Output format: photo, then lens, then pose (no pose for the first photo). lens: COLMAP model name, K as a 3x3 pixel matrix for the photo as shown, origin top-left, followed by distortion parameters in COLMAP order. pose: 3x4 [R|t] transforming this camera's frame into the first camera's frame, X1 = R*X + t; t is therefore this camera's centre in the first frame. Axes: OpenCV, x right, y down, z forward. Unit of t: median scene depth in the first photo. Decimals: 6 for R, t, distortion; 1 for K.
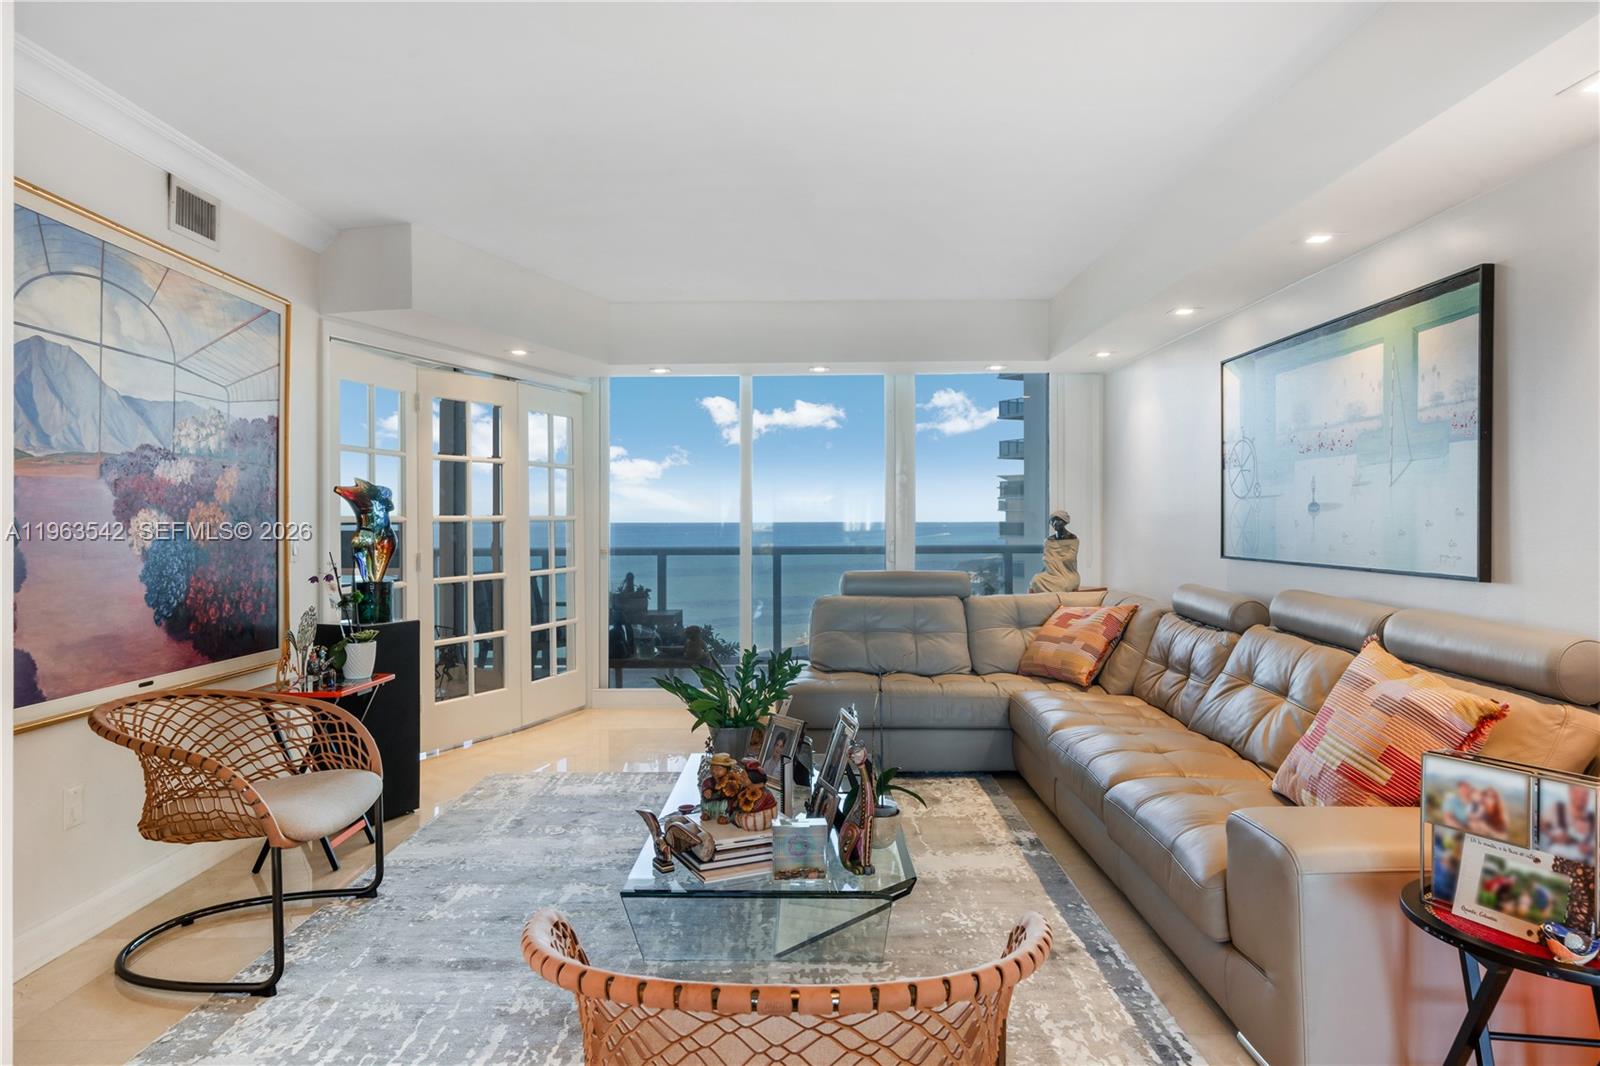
lens RADIAL K [[1003.5, 0, 786.3], [0, 1003.5, 509.6], [0, 0, 1]] dist [-0.006208, 0.000125]
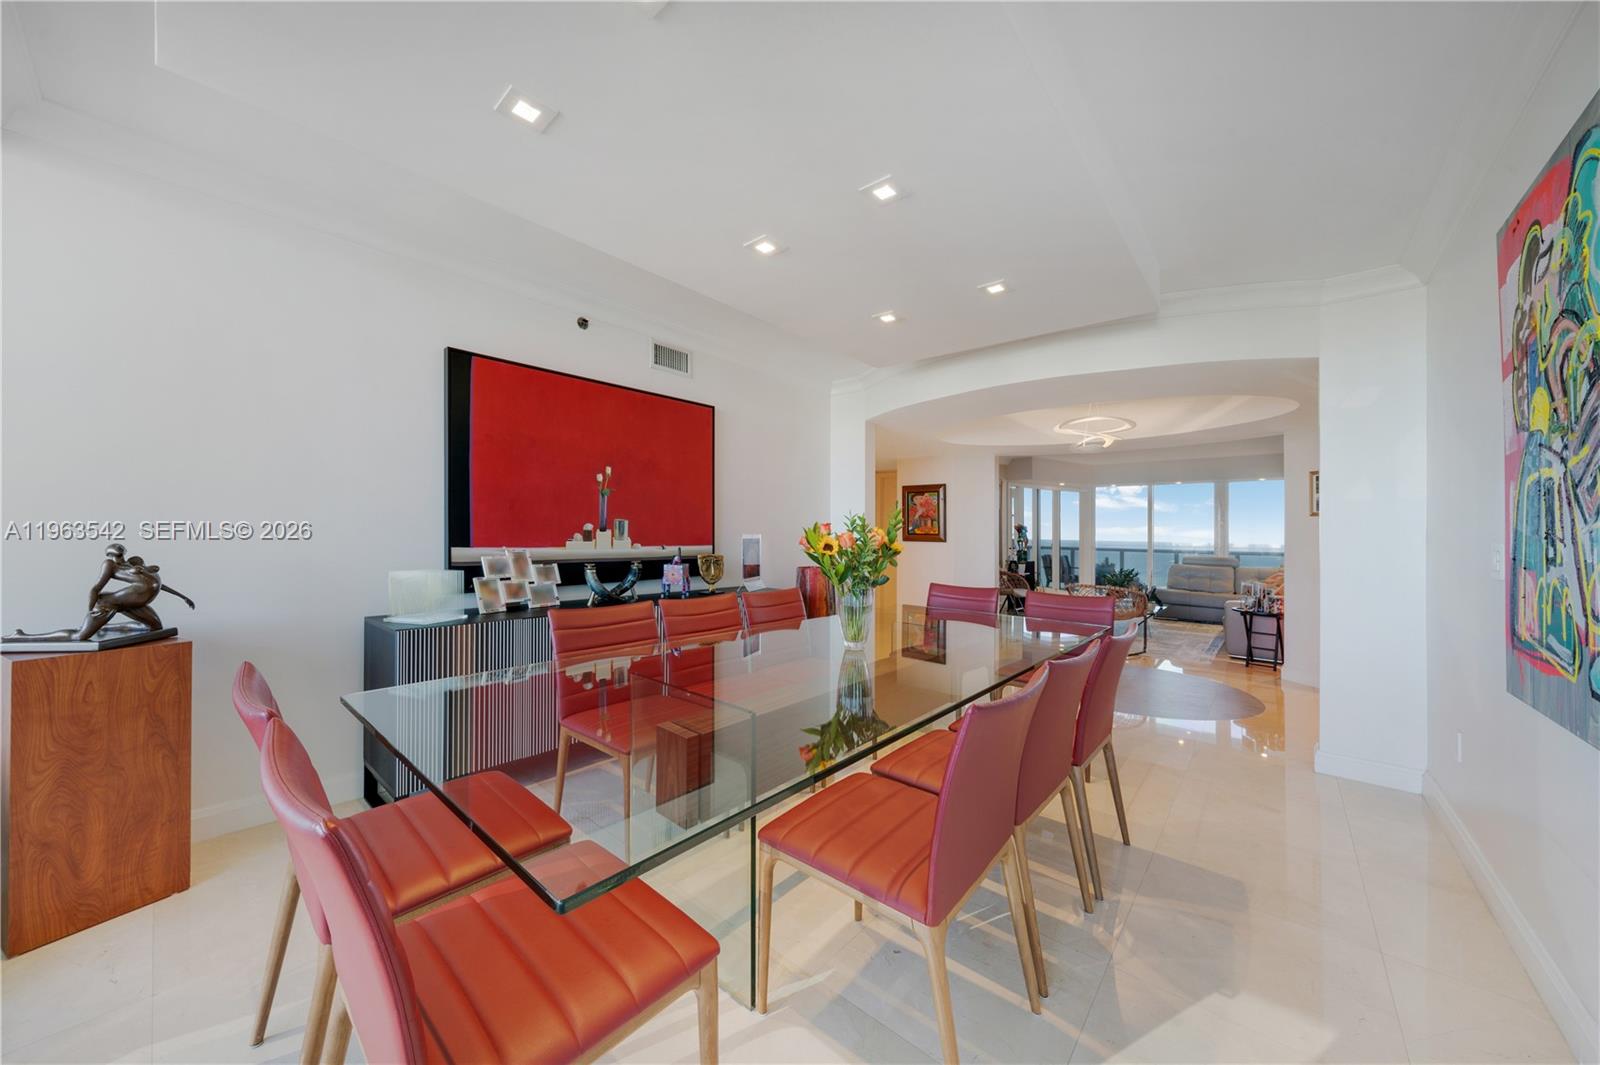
lens RADIAL K [[554.0, 0, 787.2], [0, 554.0, 530.0], [0, 0, 1]] dist [-0.005035, -0.000401]
pose [[0.749851, 0.013576, -0.661467, 0.309531], [-0.015614, 0.999874, 0.002822, -0.001169], [0.661422, 0.008213, 0.749969, -1.161758]]
